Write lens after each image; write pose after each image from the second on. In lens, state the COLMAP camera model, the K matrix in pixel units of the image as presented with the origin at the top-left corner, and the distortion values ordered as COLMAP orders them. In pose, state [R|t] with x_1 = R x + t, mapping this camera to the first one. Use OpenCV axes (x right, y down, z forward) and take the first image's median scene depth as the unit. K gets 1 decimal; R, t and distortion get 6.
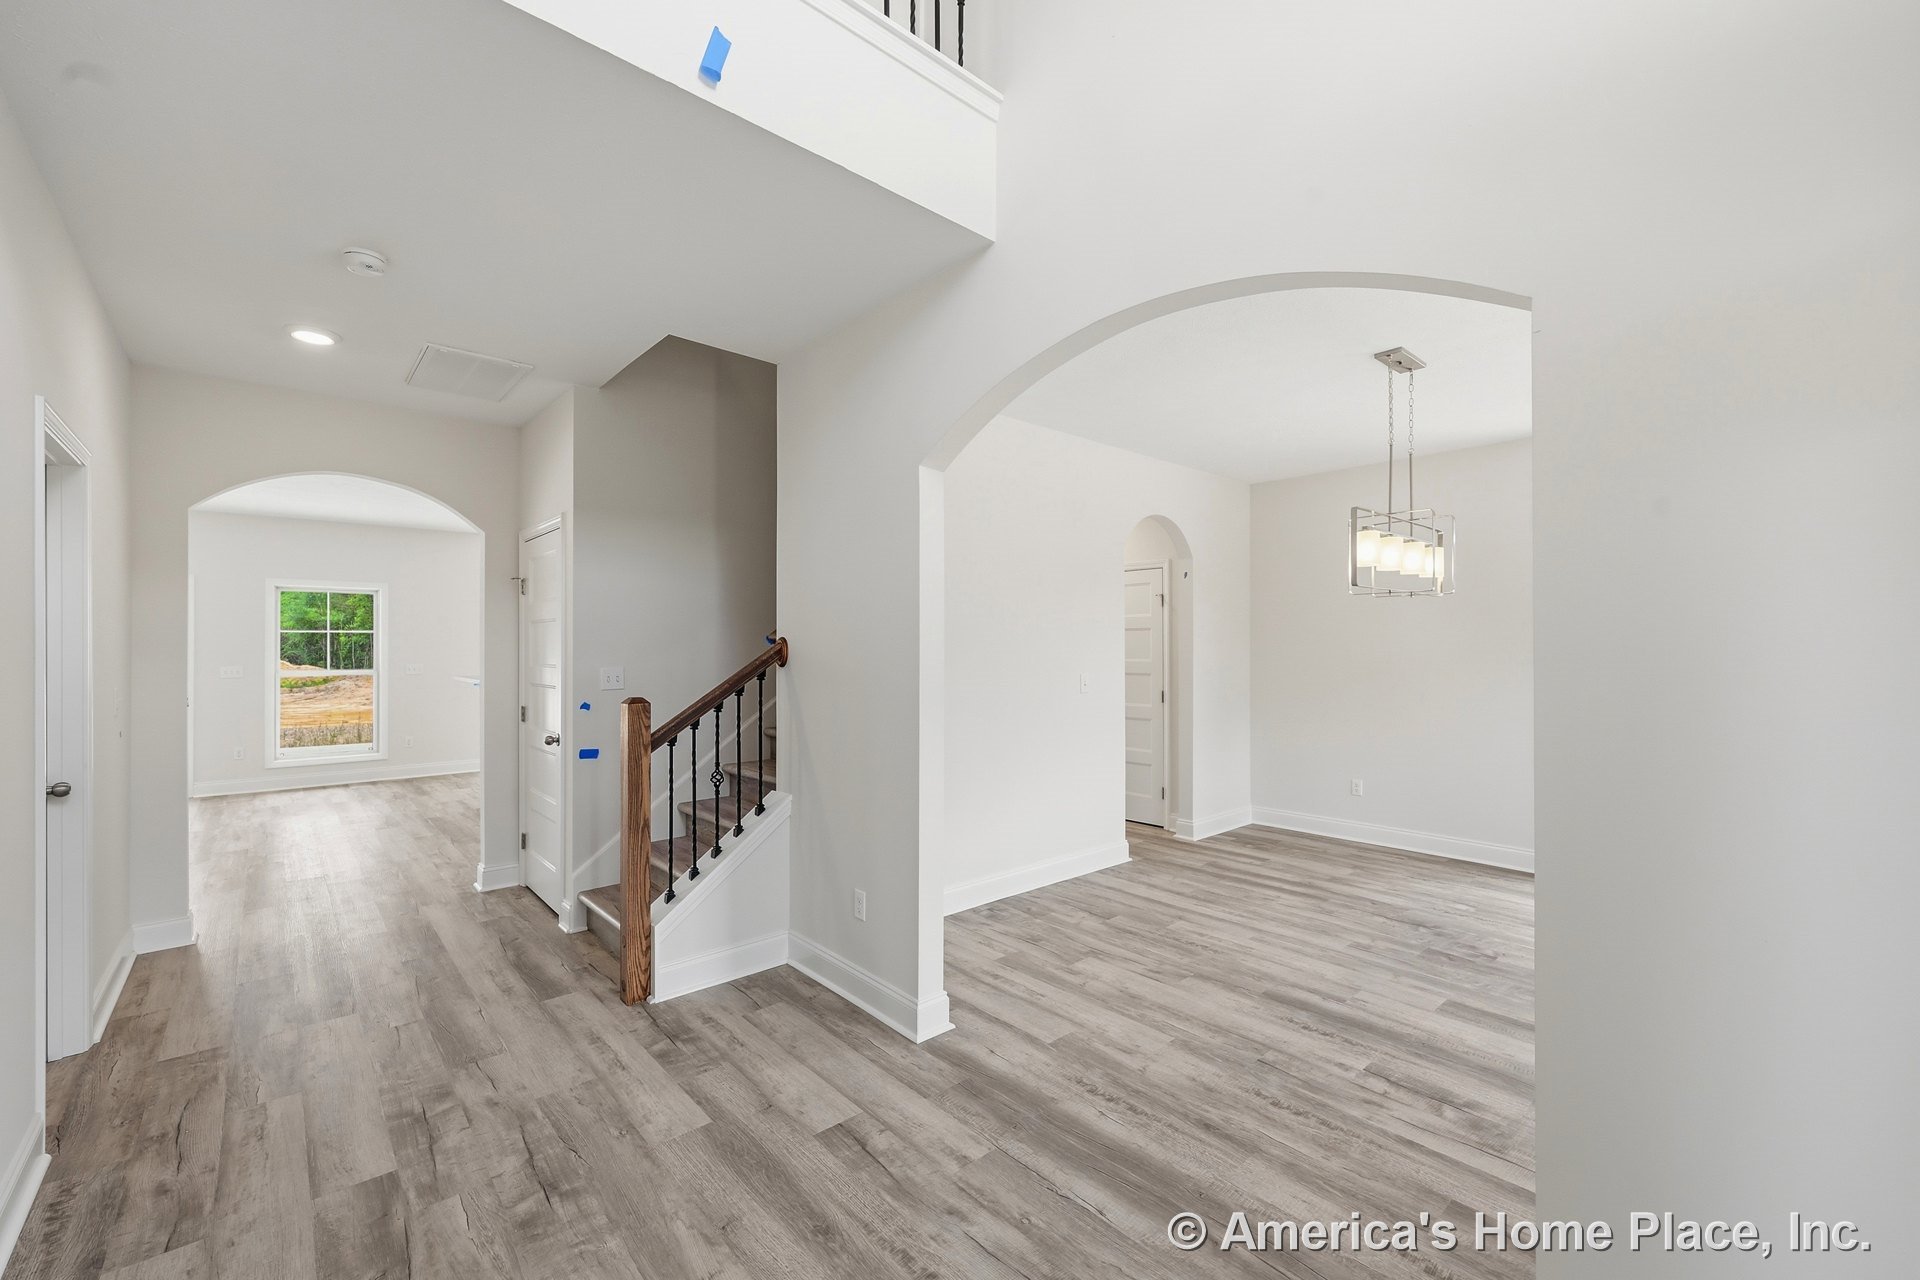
lens RADIAL K [[778.8, 0, 958.5], [0, 778.8, 643.4], [0, 0, 1]] dist [-0.002706, -0.000422]
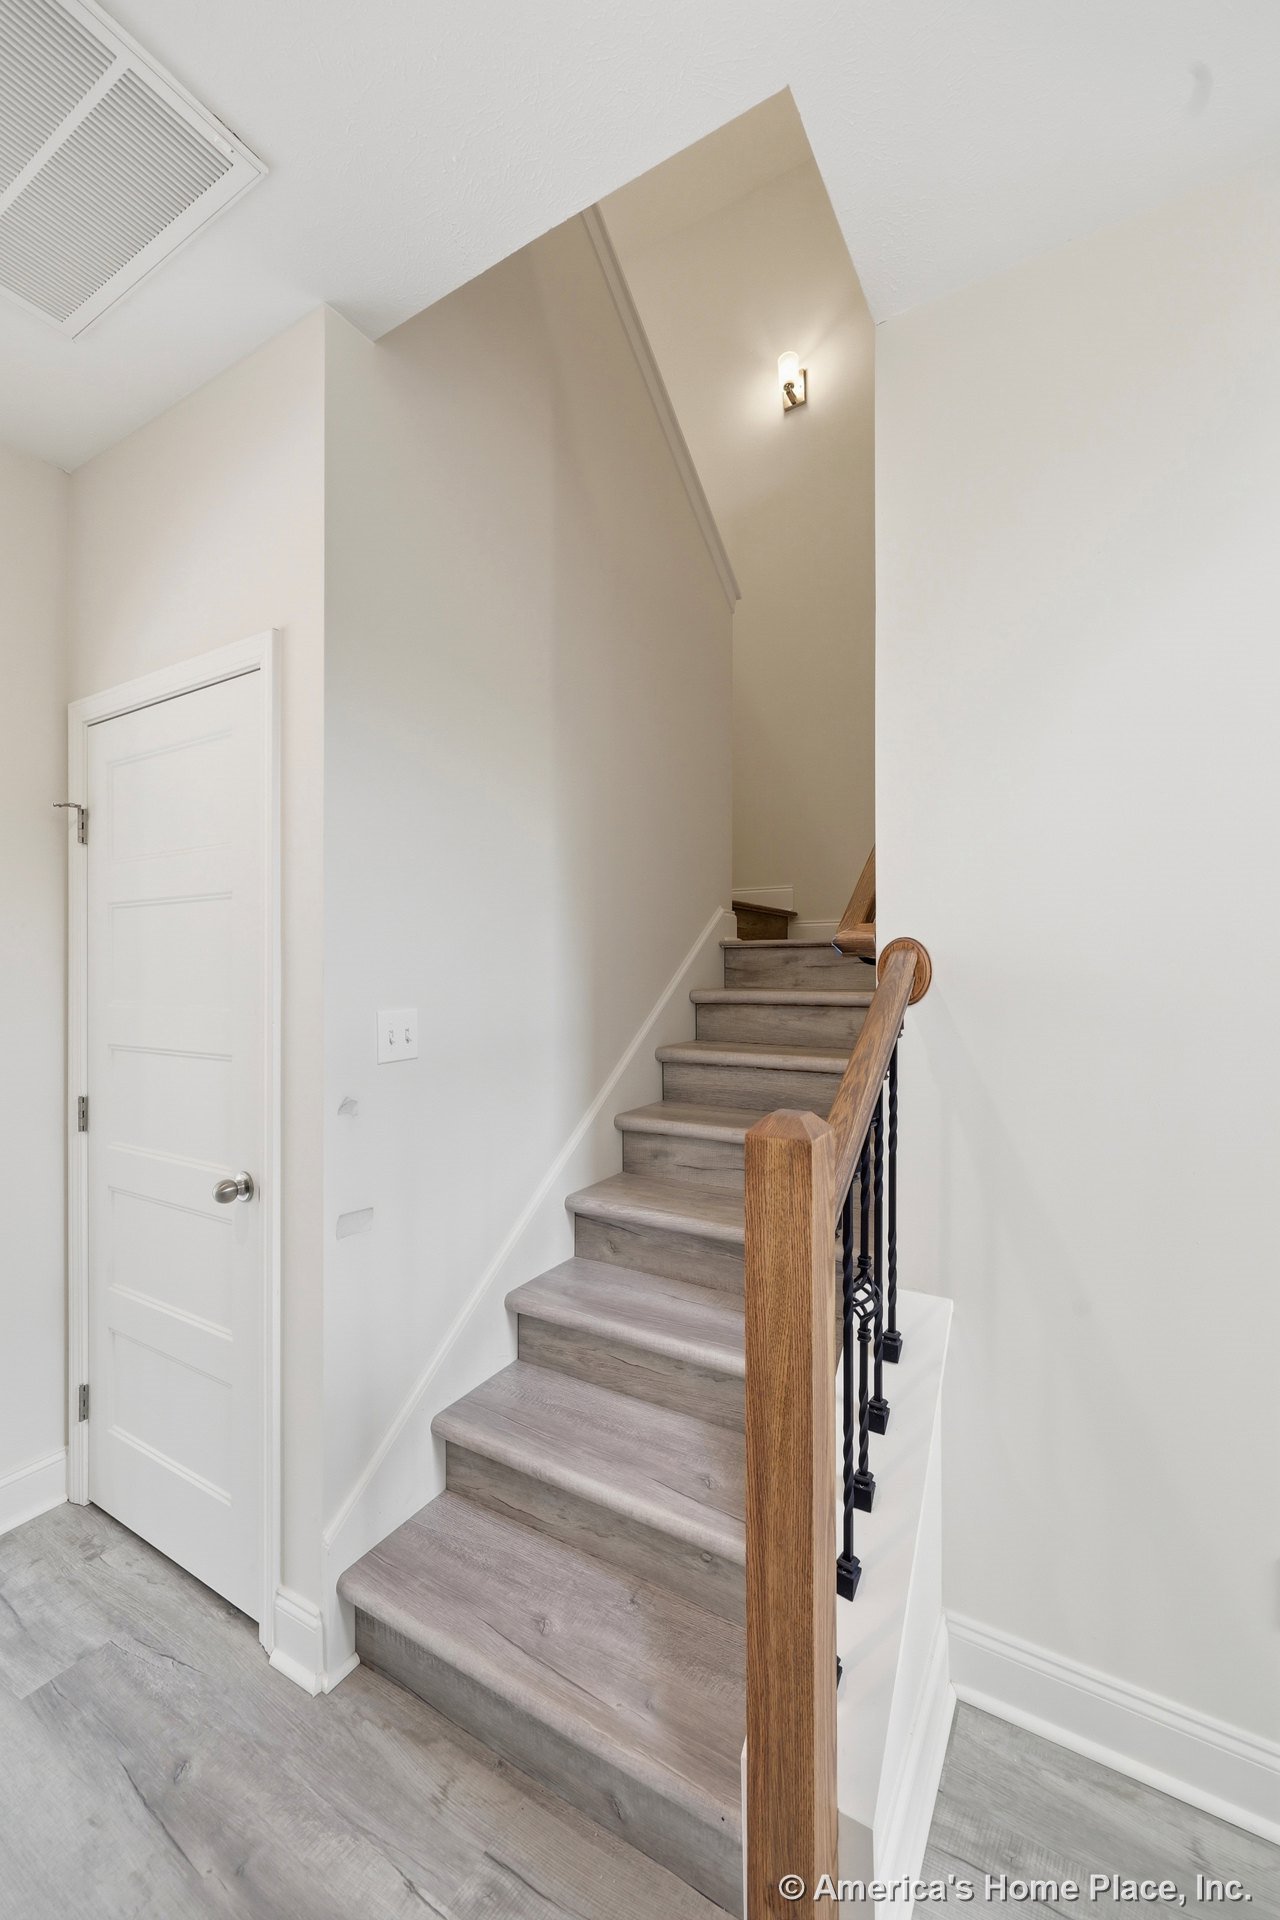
lens RADIAL K [[778.8, 0, 639.2], [0, 778.8, 961.1], [0, 0, 1]] dist [-0.002706, -0.000422]
pose [[0.956902, -0.003998, 0.290385, -0.419143], [0.004110, 0.999992, 0.000225, 0.005132], [-0.290384, 0.000979, 0.956910, 0.530025]]
